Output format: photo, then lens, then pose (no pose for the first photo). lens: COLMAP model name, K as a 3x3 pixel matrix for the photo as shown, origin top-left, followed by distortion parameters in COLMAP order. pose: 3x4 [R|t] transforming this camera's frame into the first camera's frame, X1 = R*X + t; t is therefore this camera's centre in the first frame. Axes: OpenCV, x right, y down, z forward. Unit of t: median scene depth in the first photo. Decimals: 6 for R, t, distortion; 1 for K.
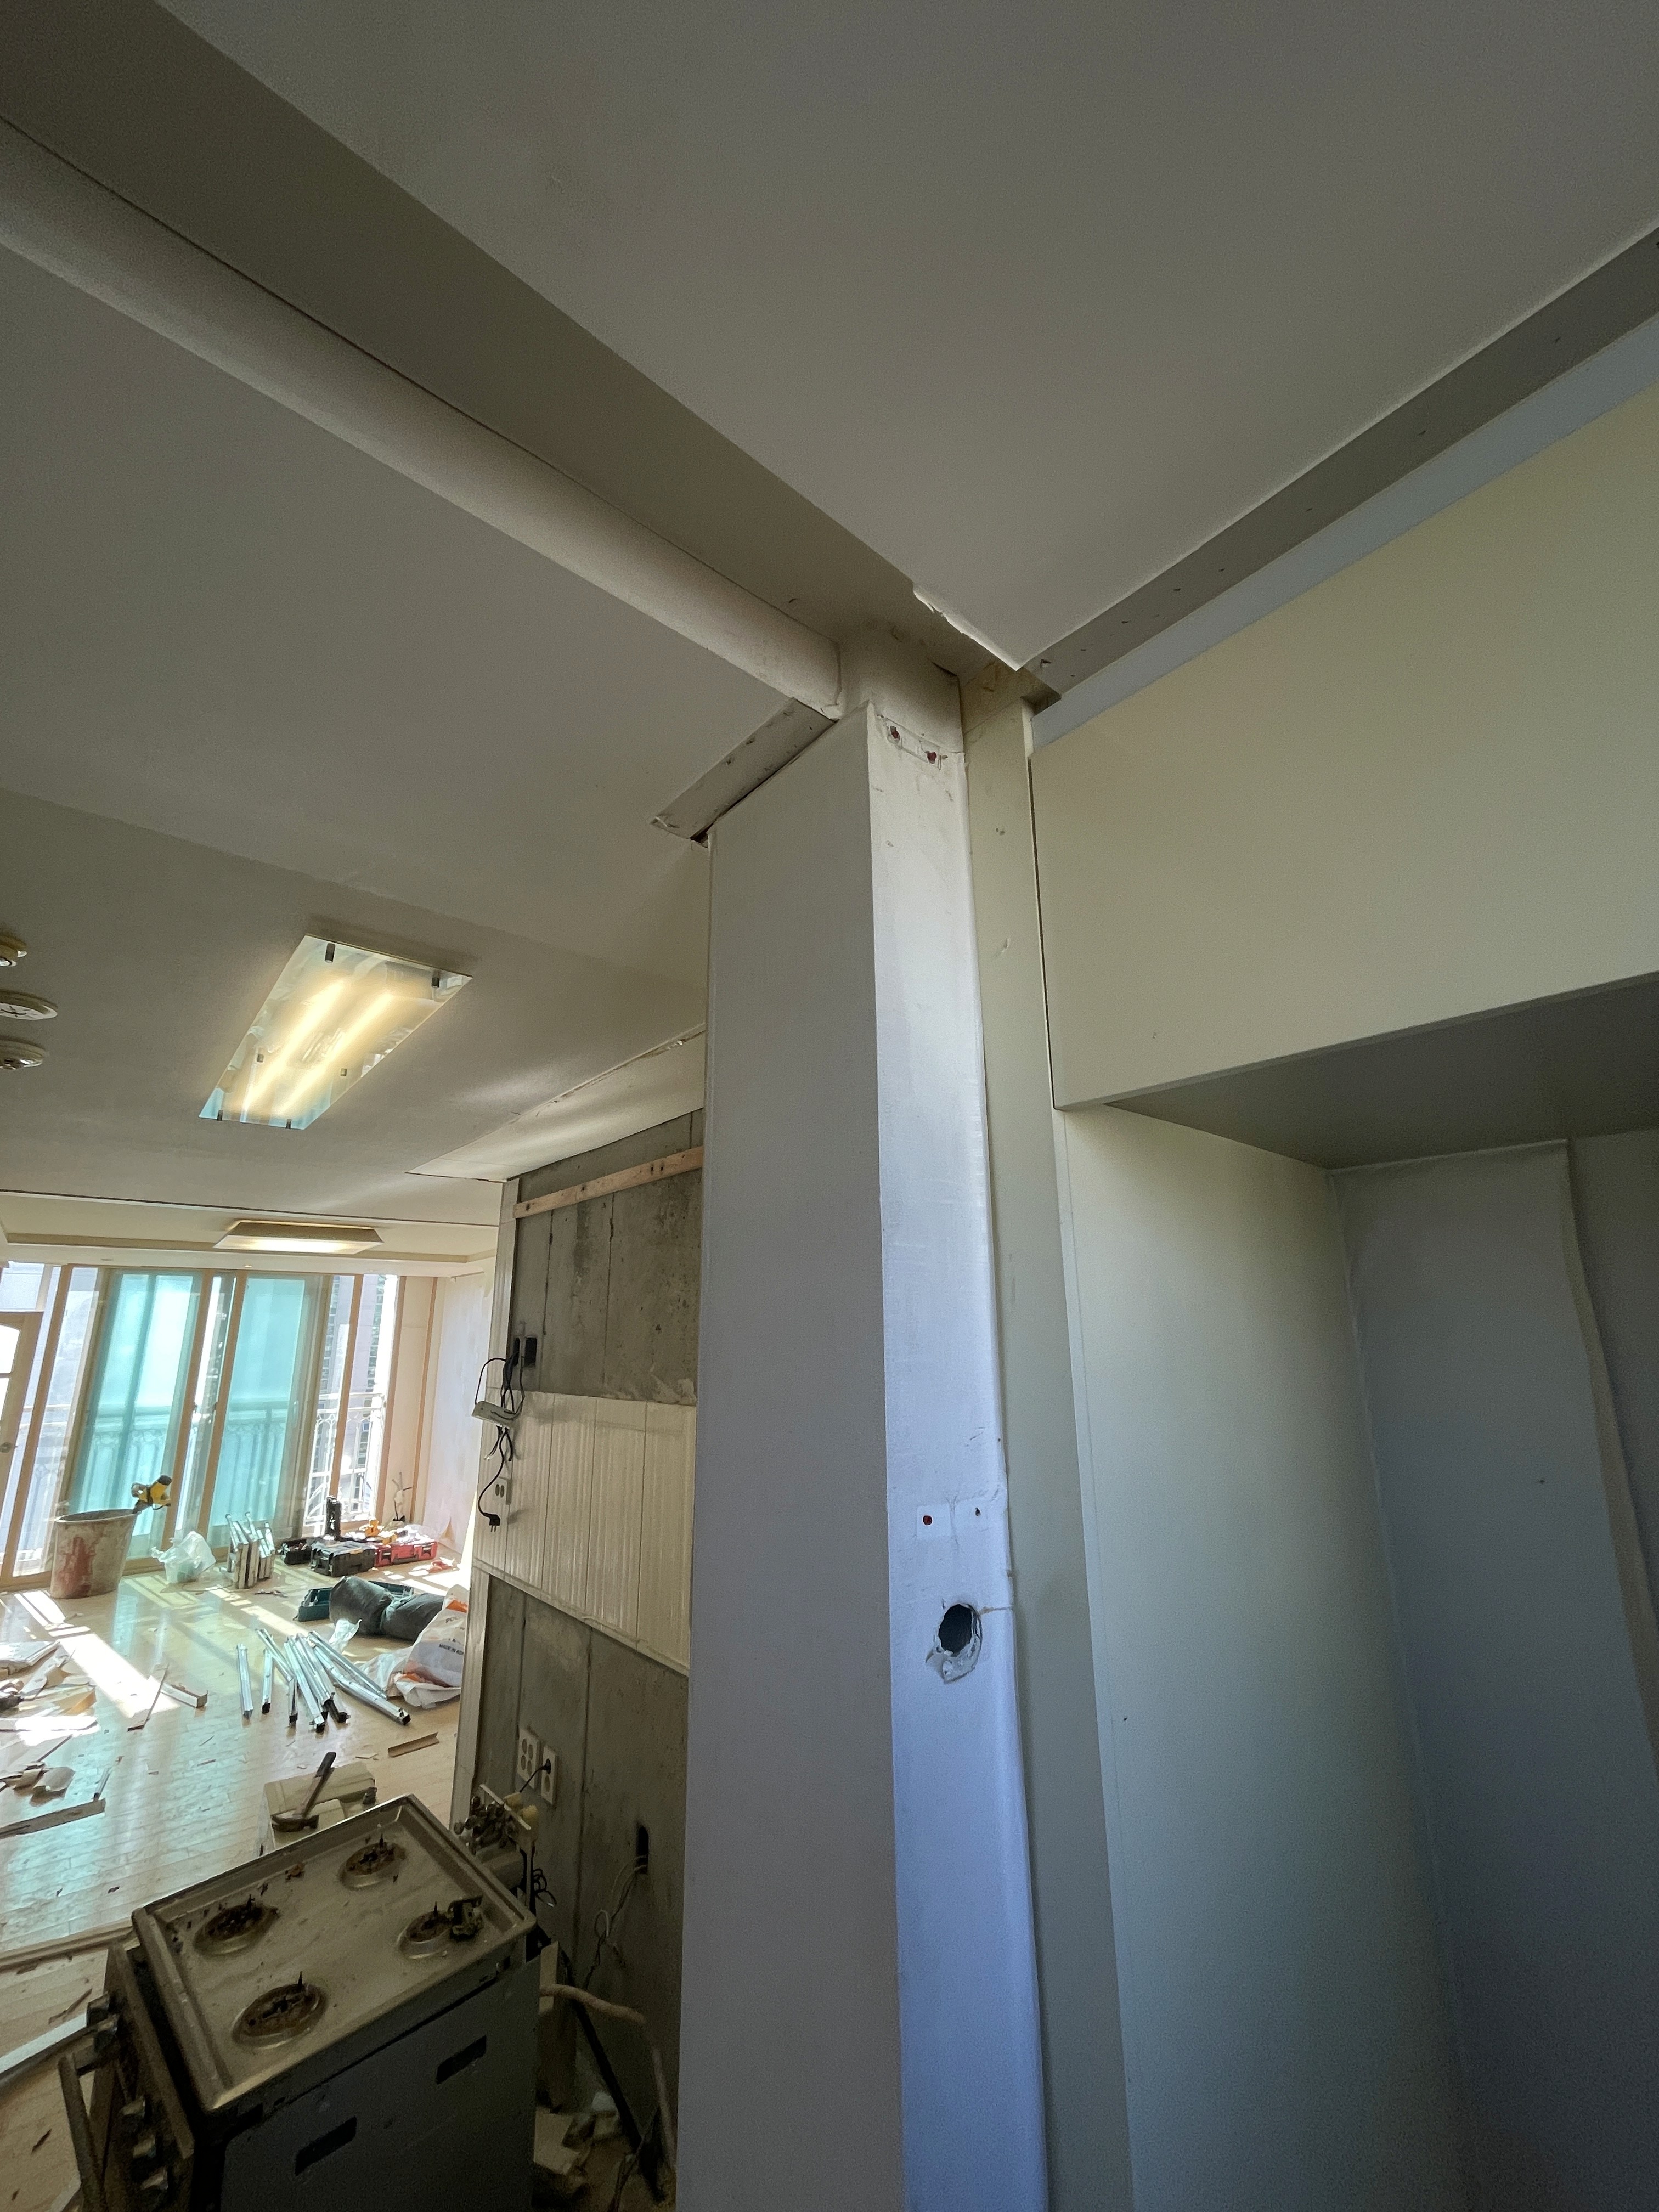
lens RADIAL K [[891.8, 0, 836.9], [0, 891.8, 1106.3], [0, 0, 1]] dist [0.001305, -0.000804]
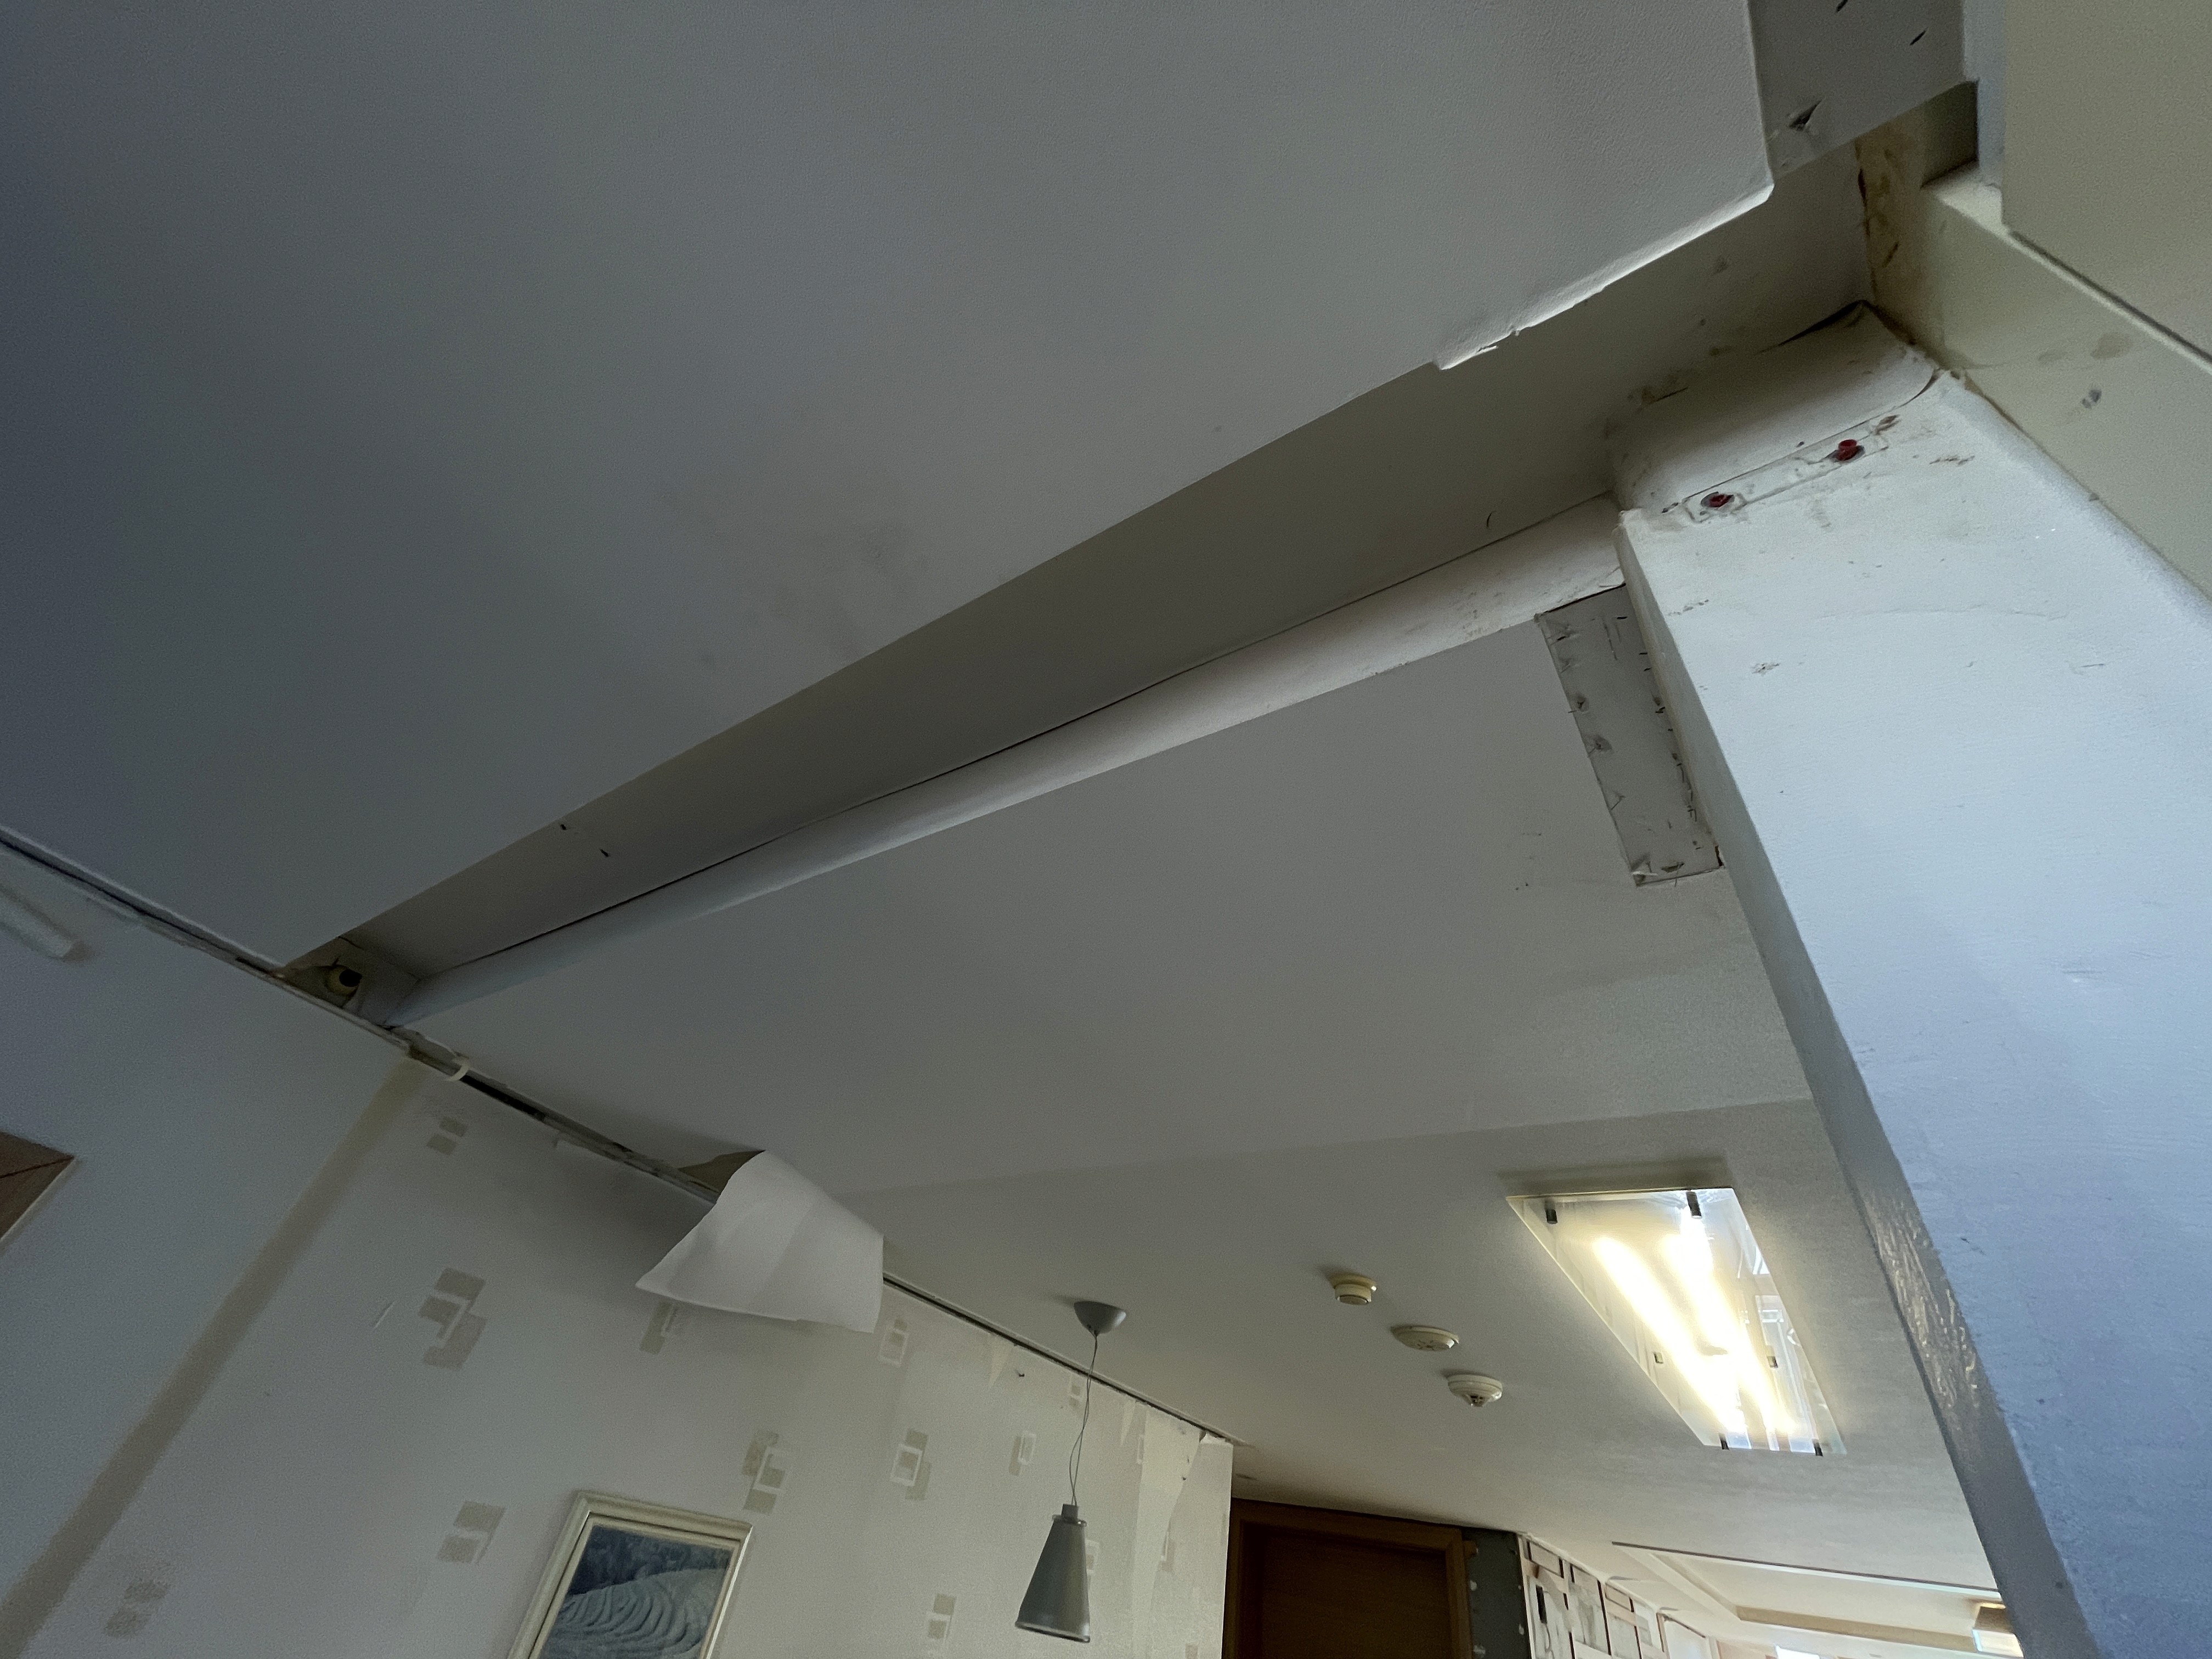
lens RADIAL K [[891.8, 0, 1114.0], [0, 891.8, 823.4], [0, 0, 1]] dist [0.001305, -0.000804]
pose [[0.250075, -0.594800, -0.763986, 0.252293], [0.074670, 0.798555, -0.597272, 0.005202], [0.965343, 0.092315, 0.244112, 0.551850]]
